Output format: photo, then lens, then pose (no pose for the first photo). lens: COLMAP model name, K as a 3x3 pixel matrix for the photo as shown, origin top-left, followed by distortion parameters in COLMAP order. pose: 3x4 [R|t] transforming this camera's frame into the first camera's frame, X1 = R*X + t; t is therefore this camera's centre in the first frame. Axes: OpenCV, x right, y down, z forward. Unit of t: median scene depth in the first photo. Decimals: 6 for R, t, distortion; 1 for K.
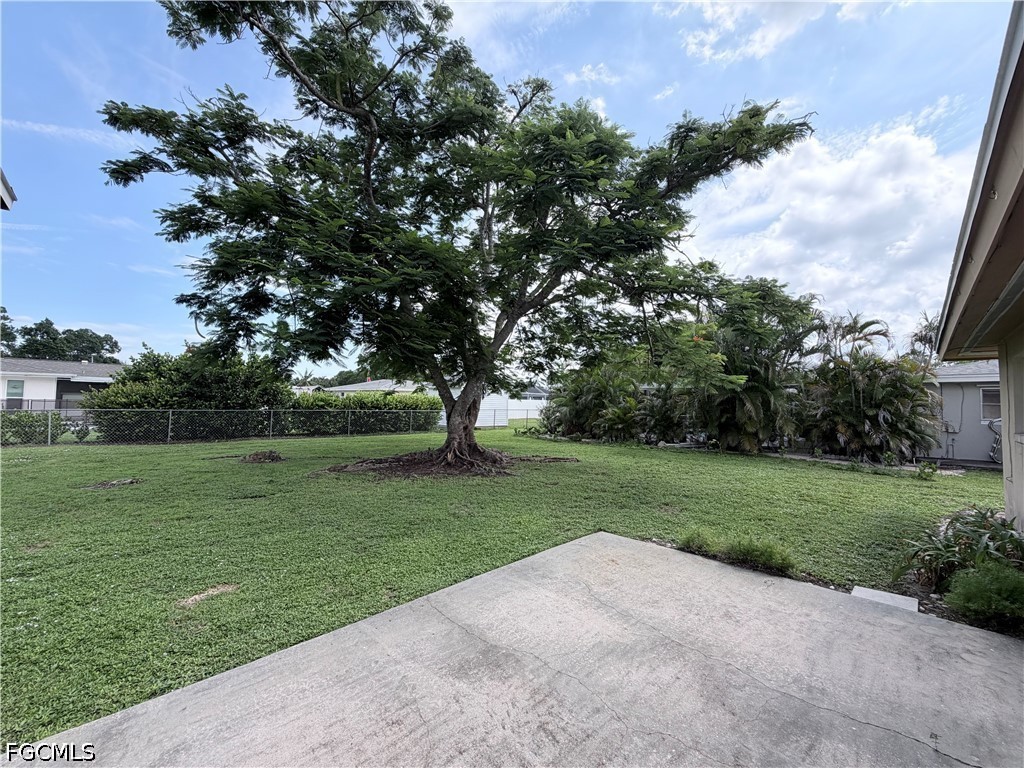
lens RADIAL K [[407.4, 0, 509.1], [0, 407.4, 385.7], [0, 0, 1]] dist [0.000759, -0.000346]
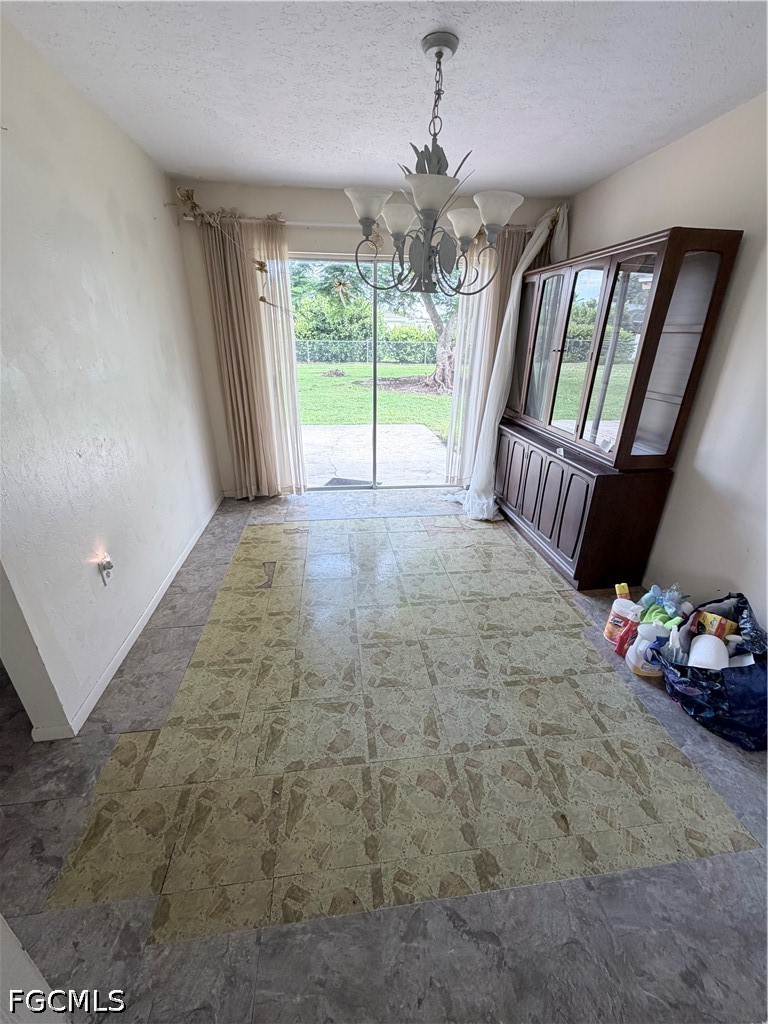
lens RADIAL K [[407.4, 0, 385.3], [0, 407.4, 506.8], [0, 0, 1]] dist [0.000759, -0.000346]
pose [[0.790942, 0.237018, -0.564123, 0.381252], [0.024209, 0.909089, 0.415898, -0.000780], [0.611413, -0.342608, 0.713298, -0.105038]]
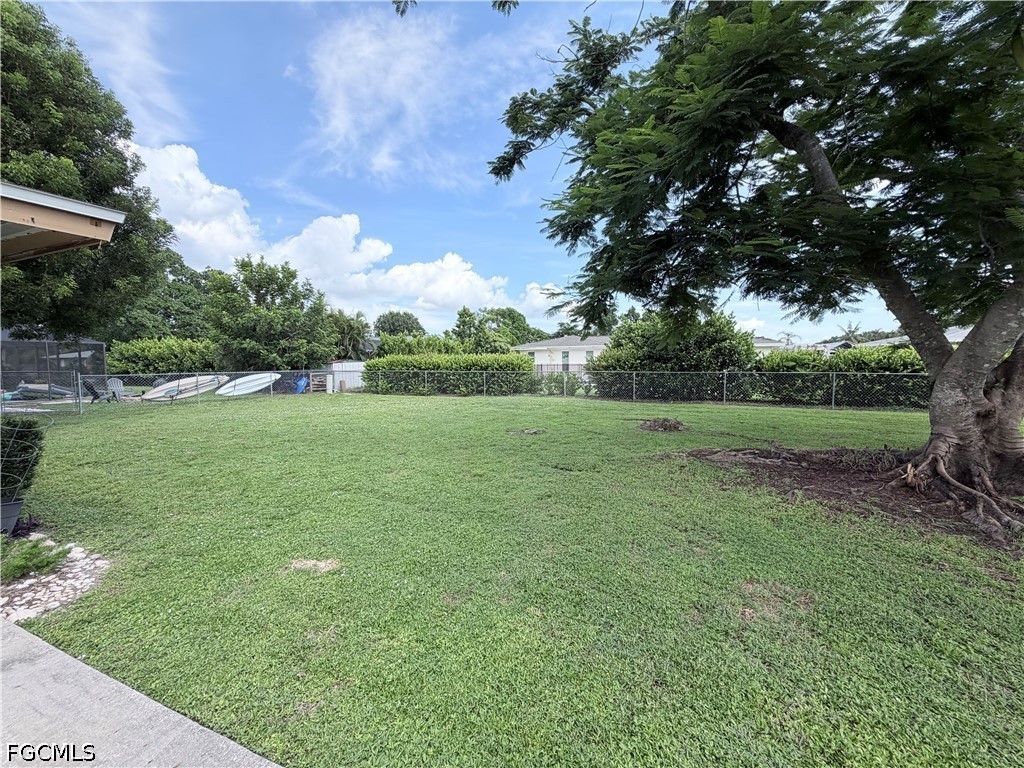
lens RADIAL K [[407.4, 0, 513.0], [0, 407.4, 382.9], [0, 0, 1]] dist [0.000759, -0.000346]
pose [[0.381949, 0.028579, -0.923741, 0.073990], [0.052563, 0.997232, 0.052587, 0.013344], [0.922687, -0.068640, 0.379390, 0.259157]]
